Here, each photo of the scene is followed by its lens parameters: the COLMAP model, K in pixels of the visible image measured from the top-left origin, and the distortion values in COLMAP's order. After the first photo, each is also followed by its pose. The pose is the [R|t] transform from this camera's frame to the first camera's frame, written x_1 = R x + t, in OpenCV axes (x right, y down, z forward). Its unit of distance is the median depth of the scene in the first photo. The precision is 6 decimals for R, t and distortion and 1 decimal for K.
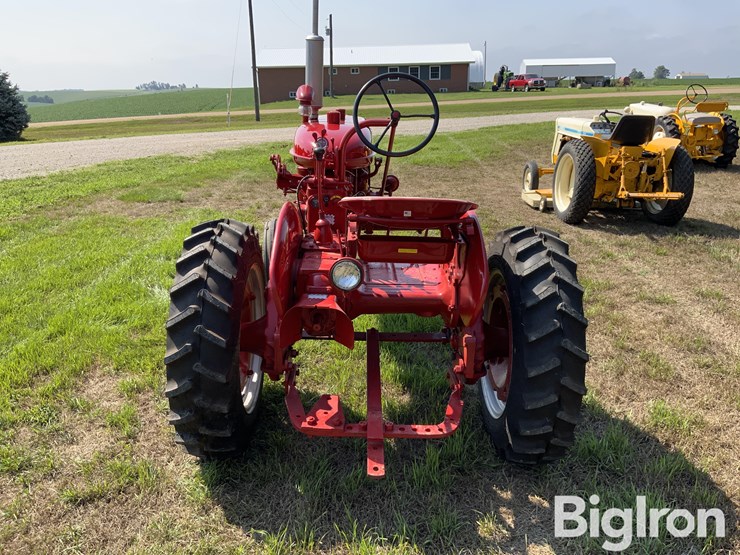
lens RADIAL K [[613.7, 0, 366.2], [0, 613.7, 277.0], [0, 0, 1]] dist [0.082881, -0.162553]
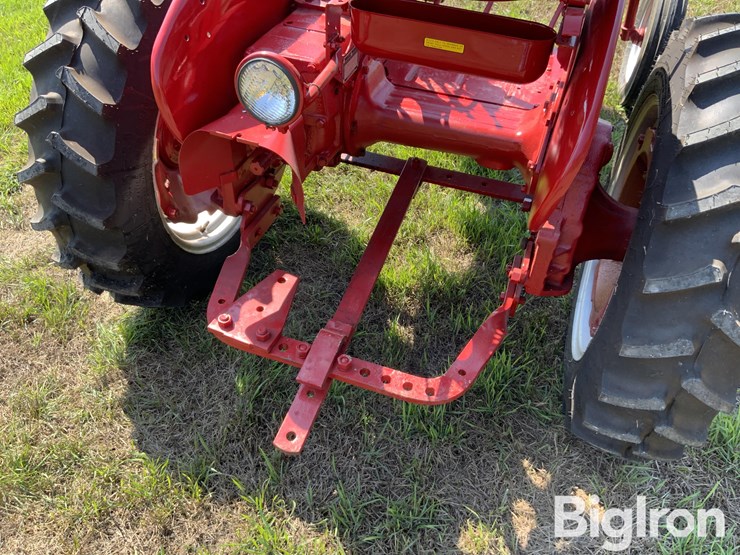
lens RADIAL K [[613.7, 0, 366.2], [0, 613.7, 277.0], [0, 0, 1]] dist [0.082881, -0.162553]
pose [[0.940316, 0.242468, -0.238780, 0.173299], [-0.121004, 0.894041, 0.431334, -0.084012], [0.318063, -0.376696, 0.870020, 0.517751]]
